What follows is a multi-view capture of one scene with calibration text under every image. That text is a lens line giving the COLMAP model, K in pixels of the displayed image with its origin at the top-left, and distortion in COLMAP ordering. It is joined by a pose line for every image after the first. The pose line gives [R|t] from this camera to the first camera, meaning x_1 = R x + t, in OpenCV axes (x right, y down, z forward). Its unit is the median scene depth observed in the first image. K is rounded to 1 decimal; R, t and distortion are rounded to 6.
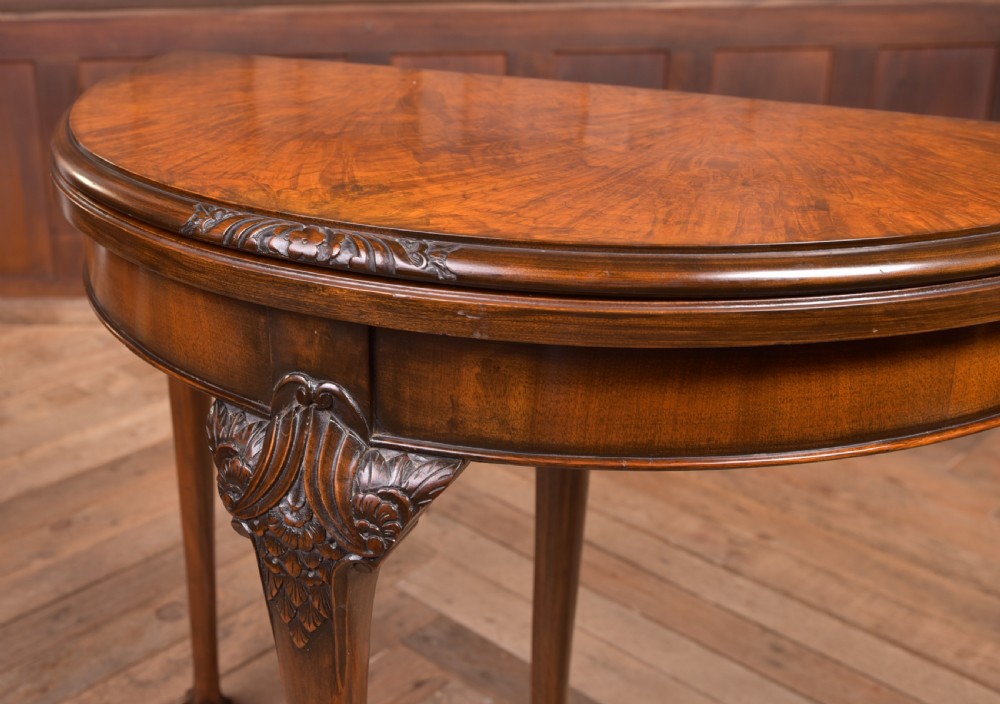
lens RADIAL K [[1265.2, 0, 323.8], [0, 1265.2, 270.1], [0, 0, 1]] dist [-0.017407, 0.000000]
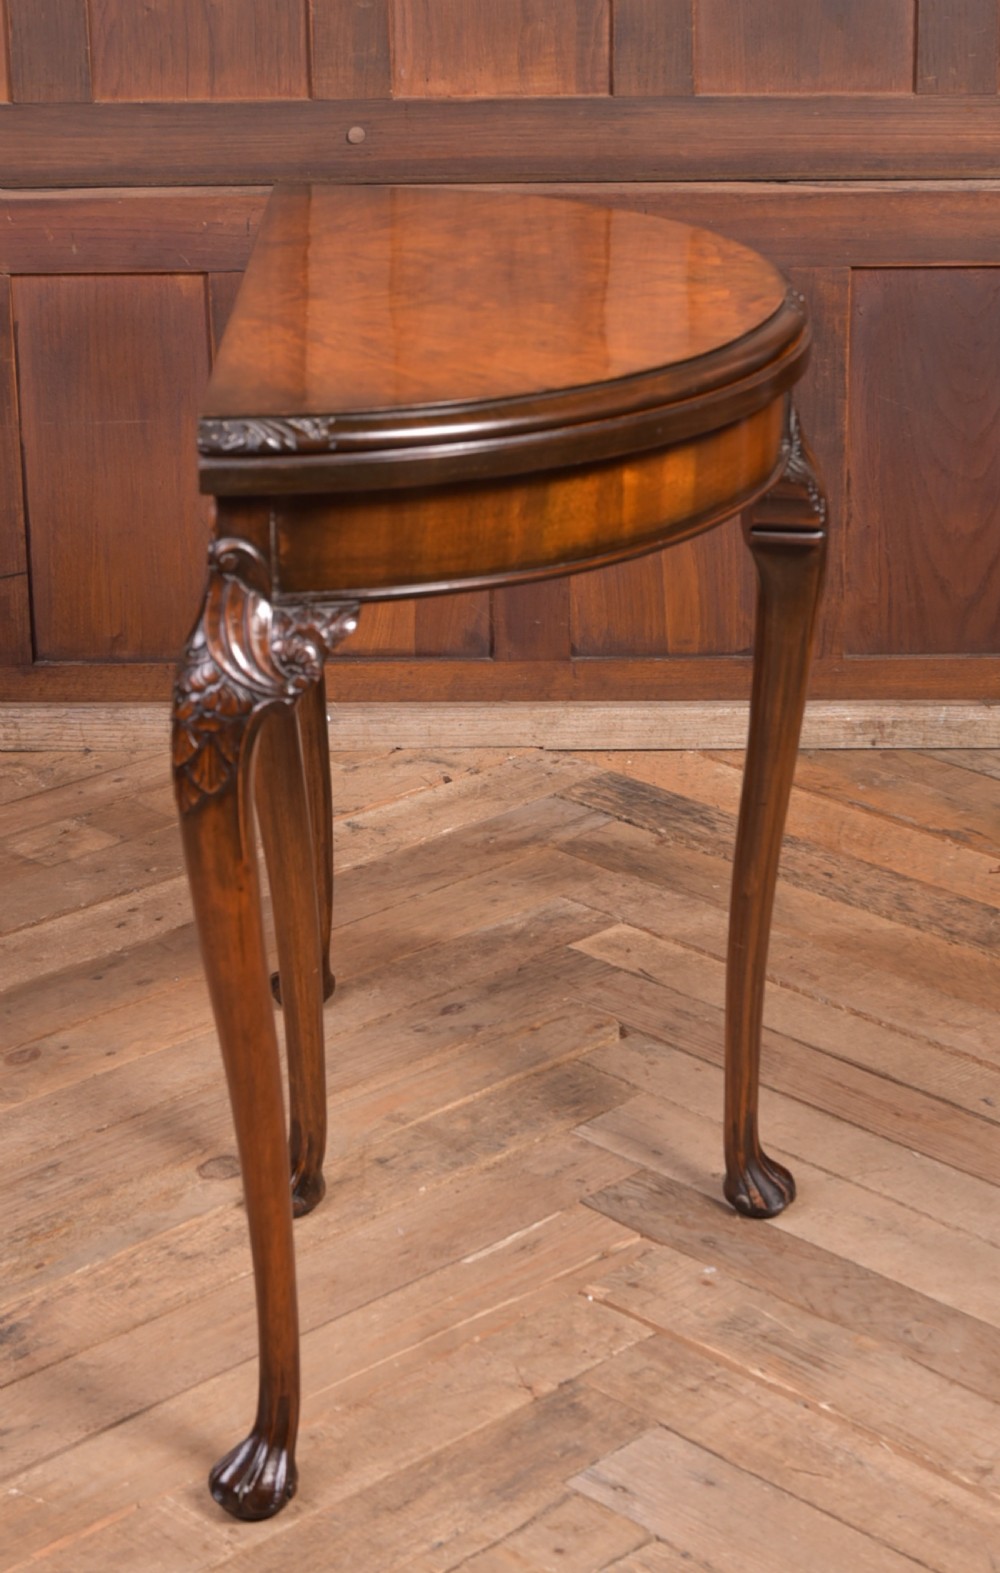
lens RADIAL K [[3231.5, 0, 468.3], [0, 3231.5, 579.7], [0, 0, 1]] dist [-0.005097, 0.000000]
pose [[0.999689, 0.004022, 0.024631, -0.080545], [-0.003032, 0.999192, -0.040068, 0.083857], [-0.024772, 0.039981, 0.998893, -1.384523]]
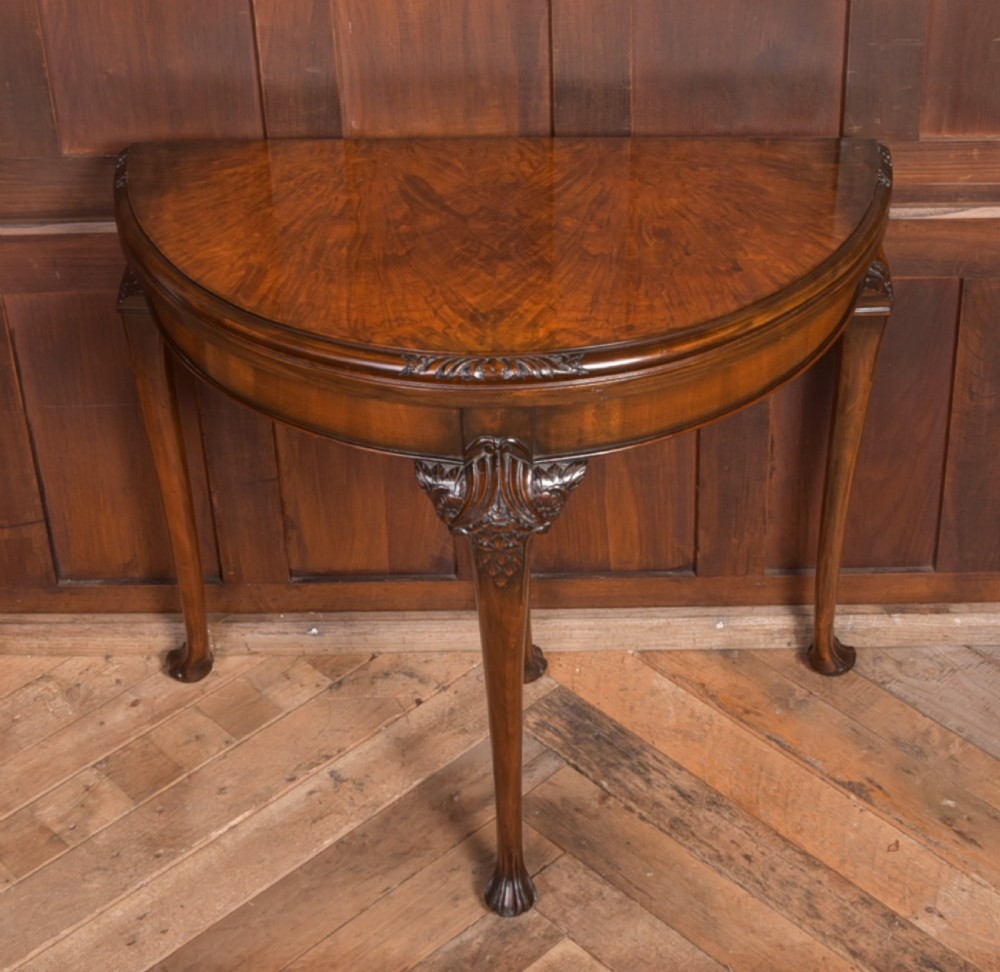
lens RADIAL K [[2197.1, 0, 502.4], [0, 2197.1, 356.5], [0, 0, 1]] dist [-0.099623, 0.000000]
pose [[0.999492, -0.022645, 0.022438, 0.072964], [0.016186, 0.966869, 0.254760, -1.276498], [-0.027464, -0.254267, 0.966744, -0.109534]]
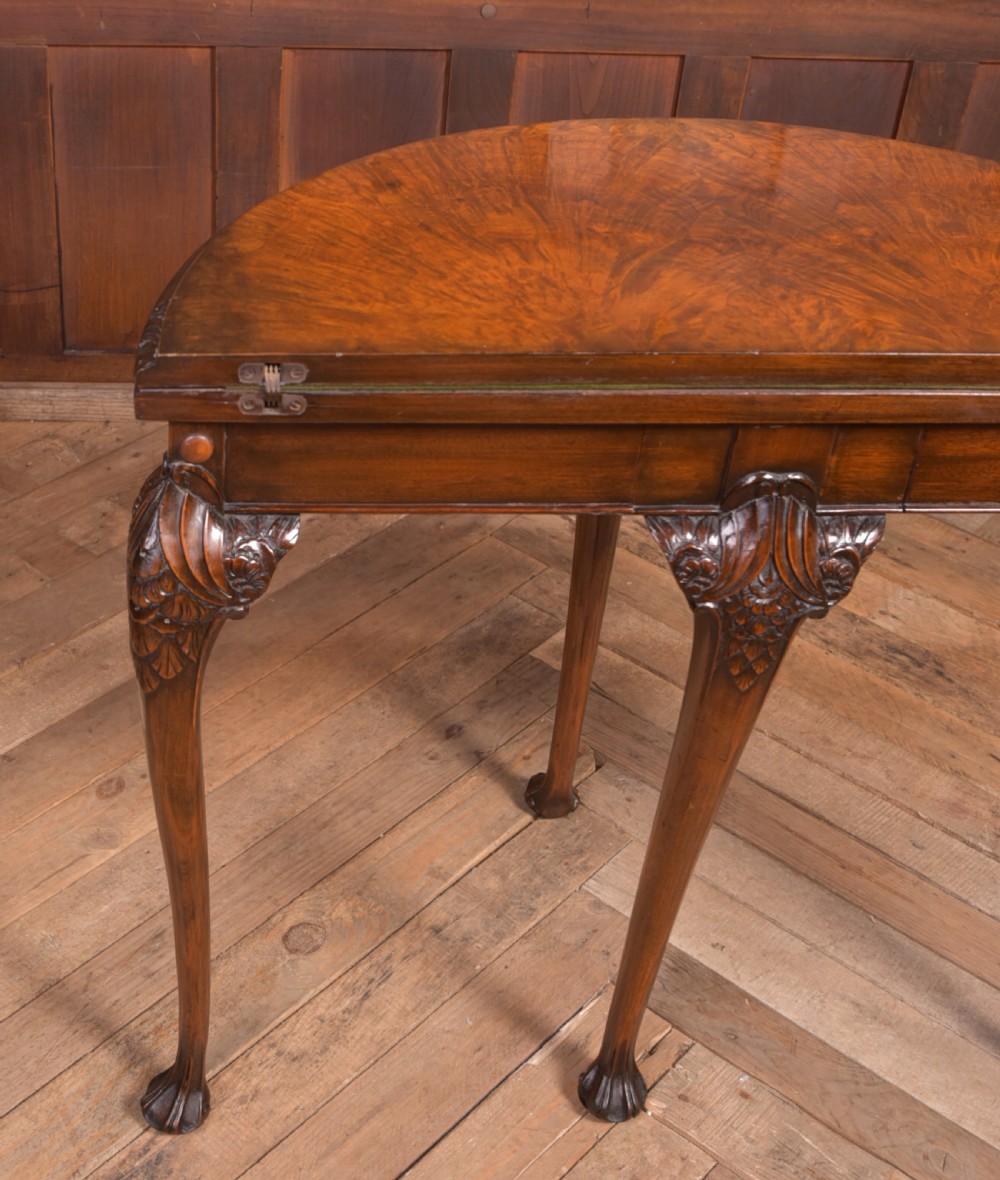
lens RADIAL K [[1691.3, 0, 248.8], [0, 1691.3, 598.5], [0, 0, 1]] dist [-0.073113, 0.000000]
pose [[0.997328, -0.001670, 0.073030, -0.486643], [-0.019772, 0.956252, 0.291876, -0.467457], [-0.070322, -0.292540, 0.953664, 0.217344]]
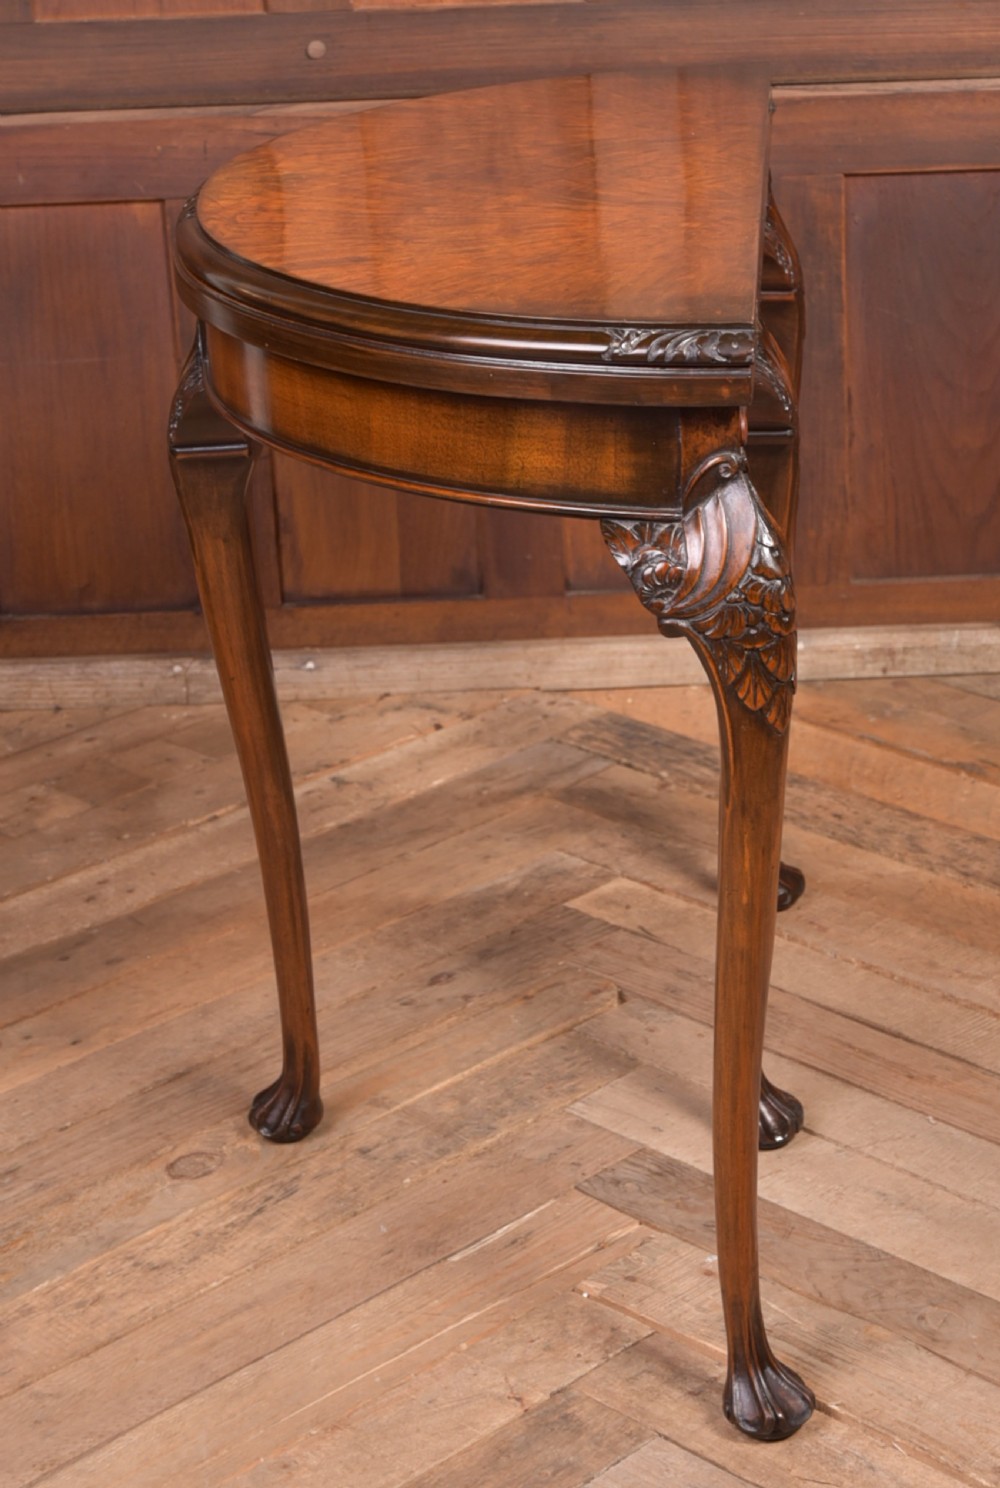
lens RADIAL K [[3252.6, 0, 663.4], [0, 3252.6, 546.0], [0, 0, 1]] dist [-0.008654, 0.000000]
pose [[0.996993, -0.030511, 0.071237, 0.001569], [0.031778, 0.999355, -0.016713, 0.023023], [-0.070681, 0.018927, 0.997319, -1.189583]]
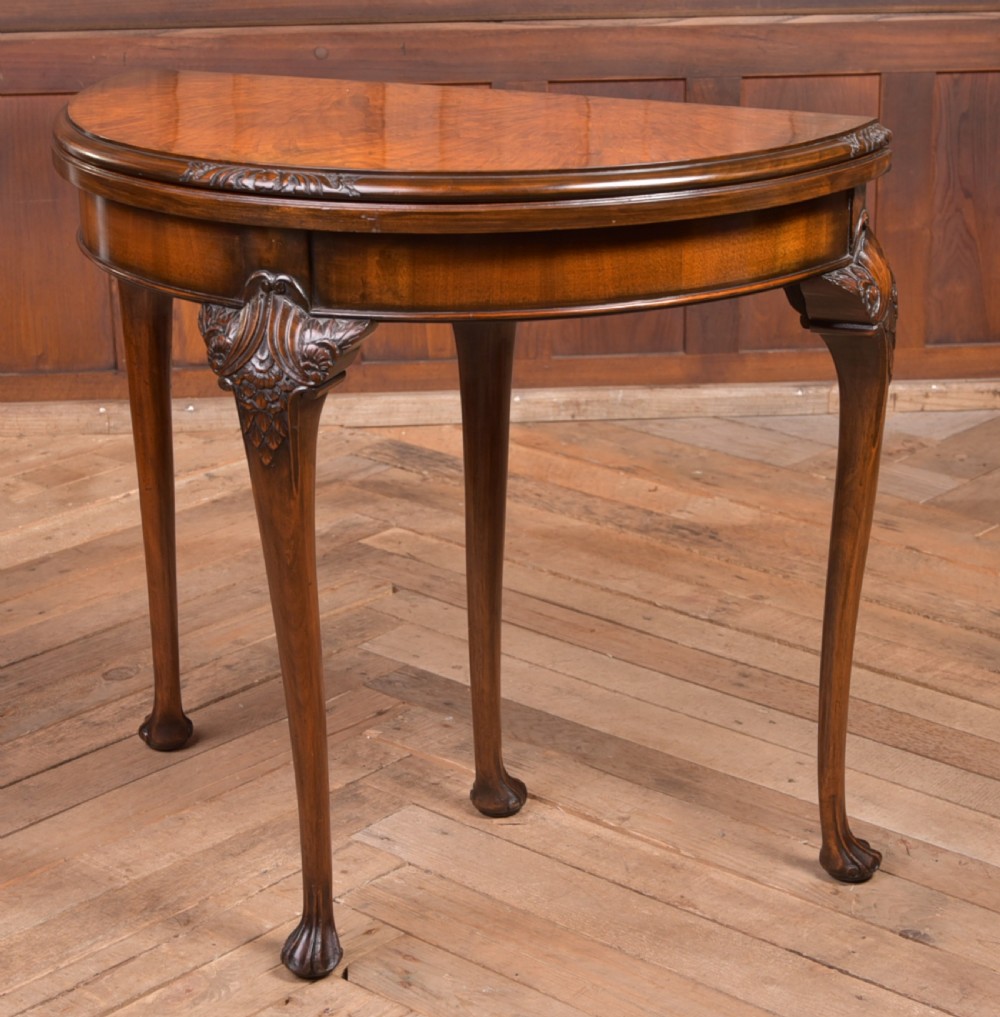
lens RADIAL K [[2462.7, 0, 502.5], [0, 2462.7, 528.0], [0, 0, 1]] dist [-0.035217, 0.000000]
pose [[0.995112, -0.023562, 0.095897, -0.021792], [0.023973, 0.999708, -0.003130, 0.376728], [-0.095796, 0.005414, 0.995386, -1.812296]]
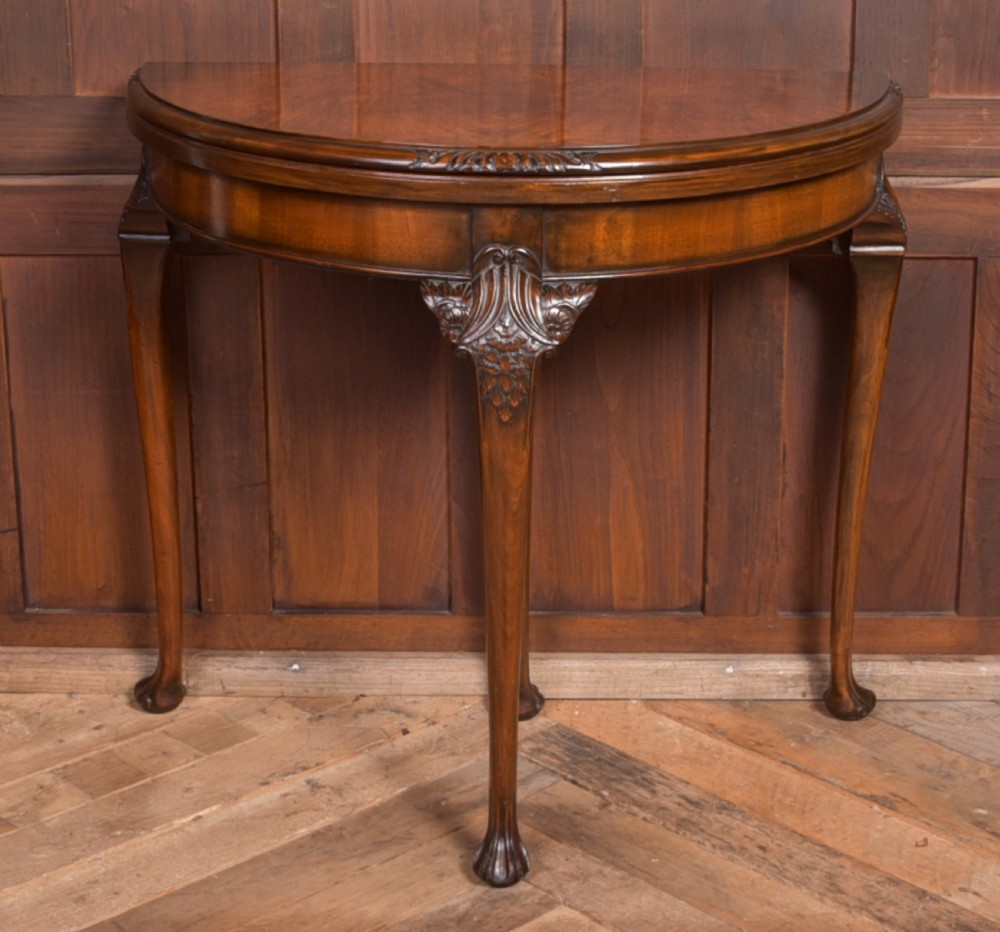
lens RADIAL K [[2318.8, 0, 505.5], [0, 2318.8, 382.7], [0, 0, 1]] dist [-0.107352, 0.000000]
pose [[0.999397, 0.013555, 0.031983, 0.036570], [-0.012438, 0.999315, -0.034853, -0.224577], [-0.032433, 0.034434, 0.998881, -0.306058]]
